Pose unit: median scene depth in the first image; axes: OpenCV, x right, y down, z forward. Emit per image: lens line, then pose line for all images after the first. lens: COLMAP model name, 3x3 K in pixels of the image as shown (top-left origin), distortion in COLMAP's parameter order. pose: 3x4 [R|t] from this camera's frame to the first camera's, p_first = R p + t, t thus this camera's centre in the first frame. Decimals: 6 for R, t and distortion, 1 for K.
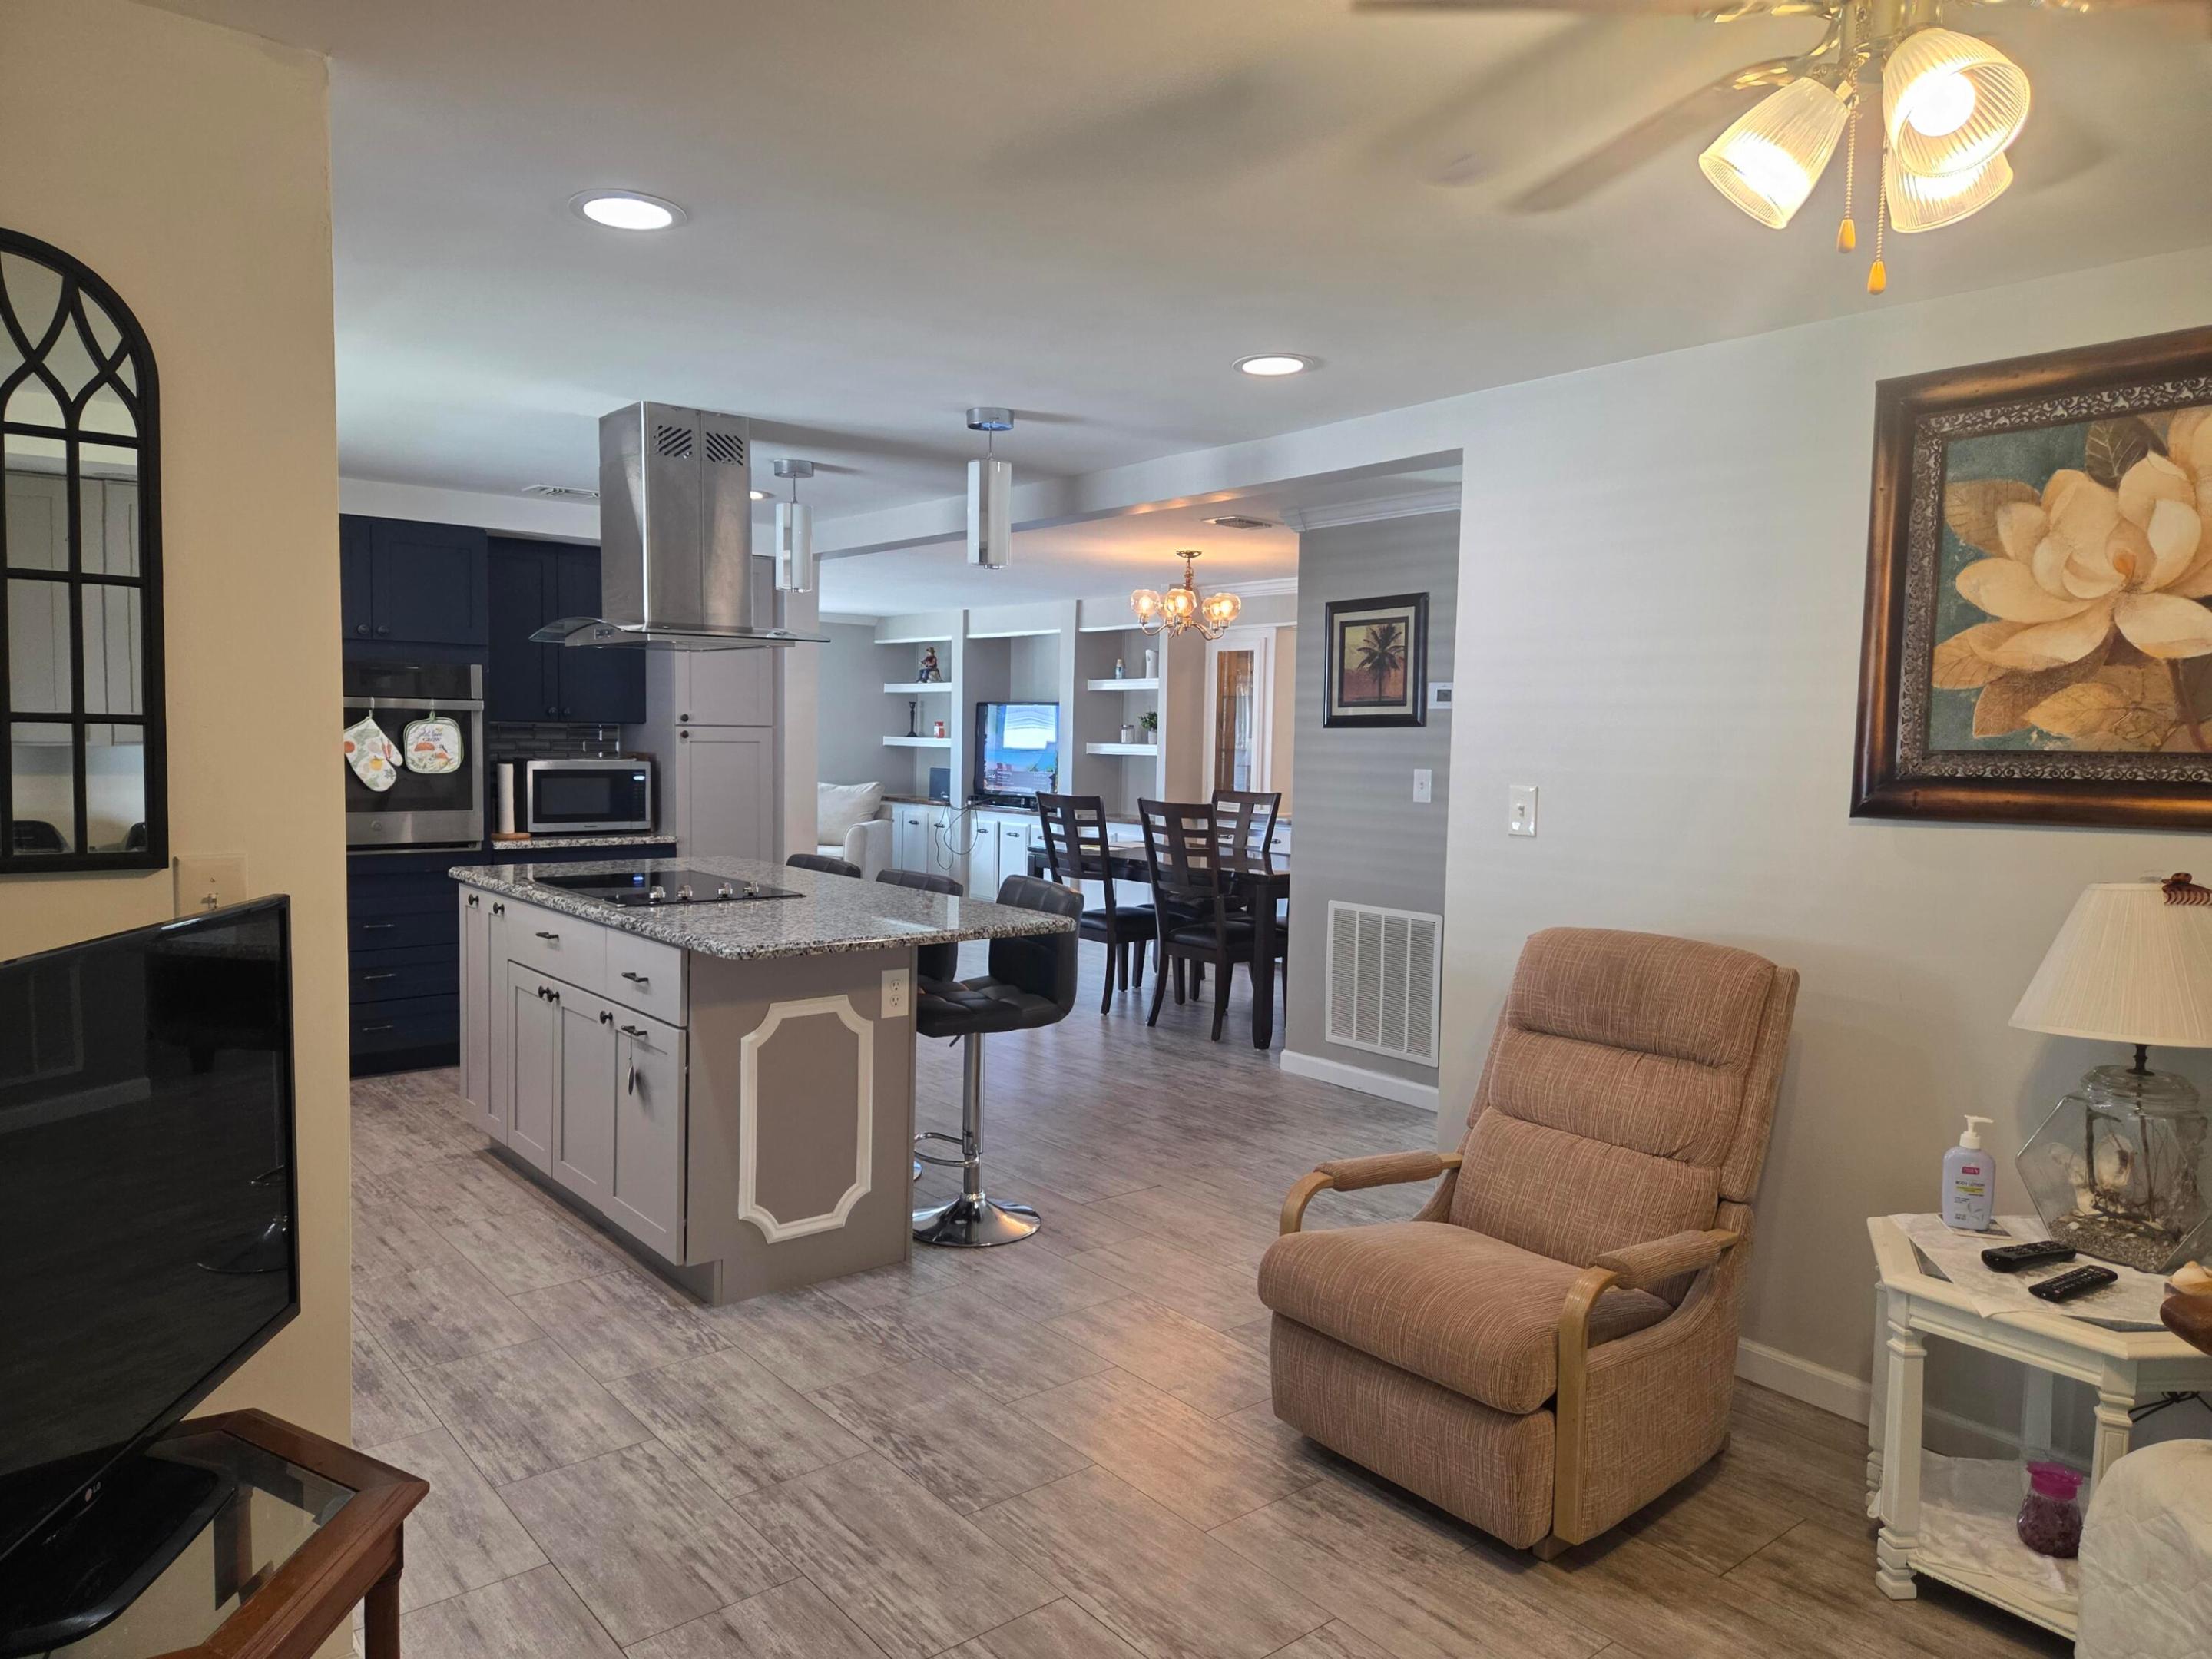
lens RADIAL K [[1488.4, 0, 1105.8], [0, 1488.4, 822.3], [0, 0, 1]] dist [0.060452, -0.040363]
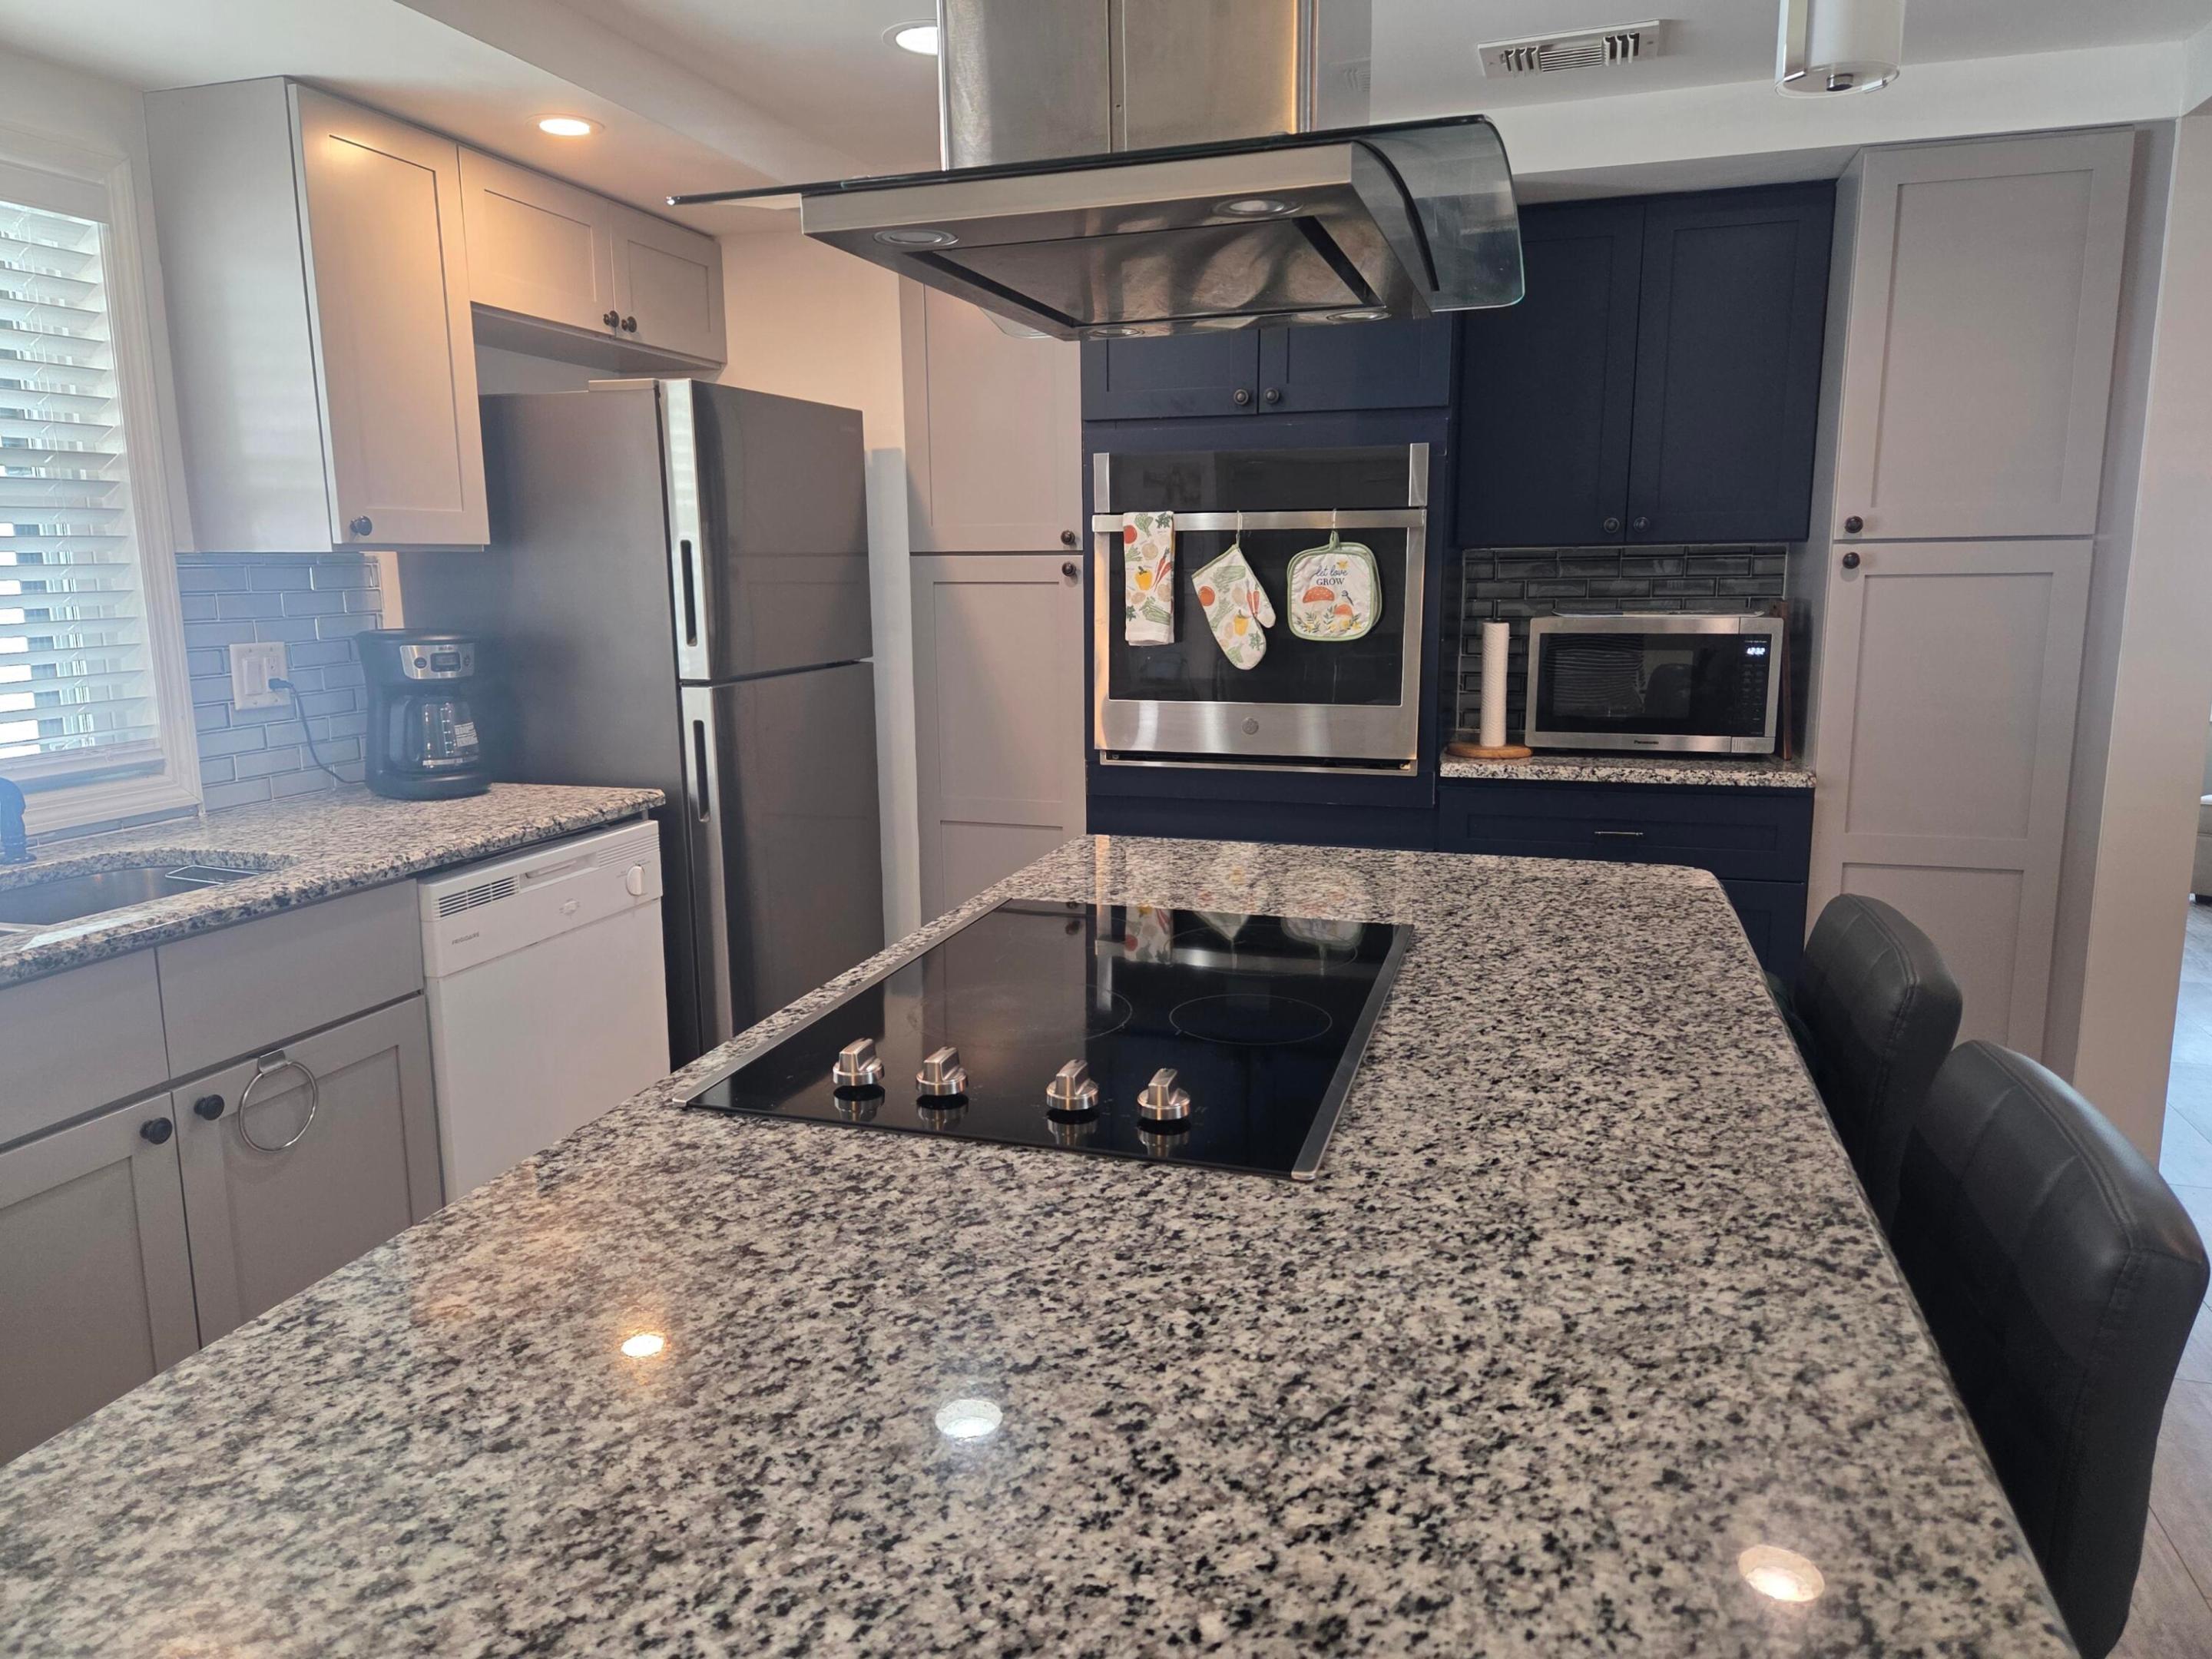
lens RADIAL K [[1488.4, 0, 1102.0], [0, 1488.4, 823.3], [0, 0, 1]] dist [0.060452, -0.040363]
pose [[0.548646, 0.121539, -0.827174, -0.008061], [-0.035049, 0.991851, 0.122489, -0.030366], [0.835320, -0.038212, 0.548434, 0.611123]]
